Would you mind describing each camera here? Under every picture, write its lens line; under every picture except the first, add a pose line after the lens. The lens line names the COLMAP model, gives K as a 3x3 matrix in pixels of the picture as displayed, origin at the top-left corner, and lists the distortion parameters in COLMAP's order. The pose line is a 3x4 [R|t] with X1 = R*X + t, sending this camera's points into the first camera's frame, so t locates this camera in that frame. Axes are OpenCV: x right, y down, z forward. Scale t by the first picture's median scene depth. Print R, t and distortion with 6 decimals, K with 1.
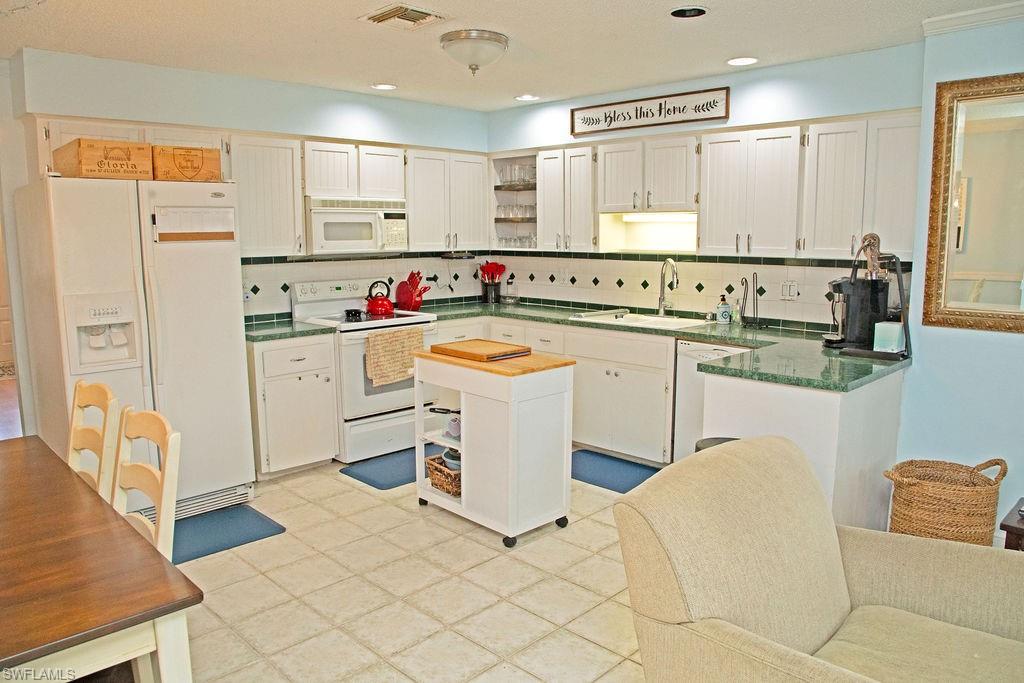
lens RADIAL K [[725.7, 0, 512.0], [0, 725.7, 341.5], [0, 0, 1]] dist [-0.116600, 0.059950]
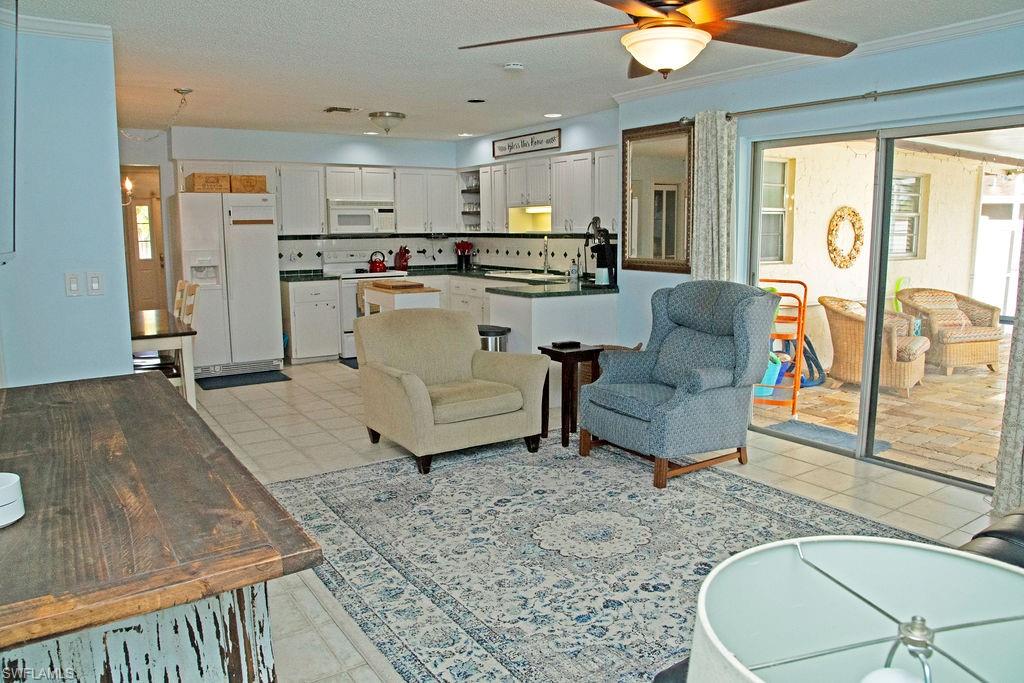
lens RADIAL K [[725.7, 0, 512.0], [0, 725.7, 341.5], [0, 0, 1]] dist [-0.116600, 0.059950]
pose [[0.978898, 0.030332, -0.202085, 0.472473], [-0.029234, 0.999537, 0.008416, 0.101397], [0.202246, -0.002331, 0.979332, -0.546824]]
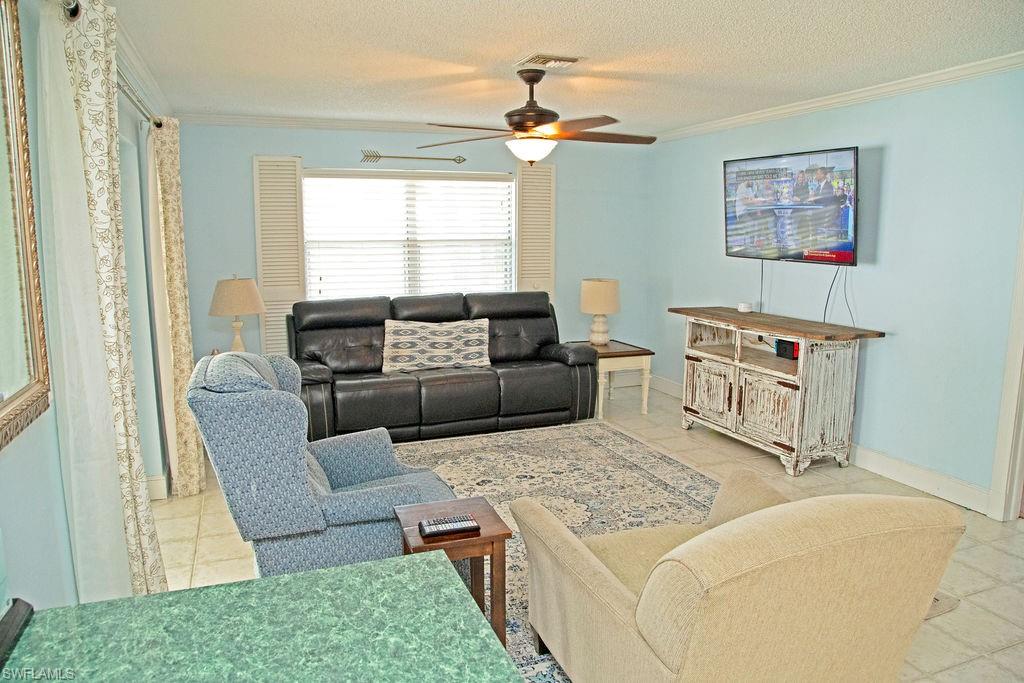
lens RADIAL K [[688.7, 0, 495.8], [0, 688.7, 341.6], [0, 0, 1]] dist [-0.122667, 0.046071]
pose [[-0.901522, -0.061279, 0.428373, 0.136997], [0.070396, 0.955968, 0.284901, -0.124173], [-0.426970, 0.287001, -0.857512, 0.780636]]
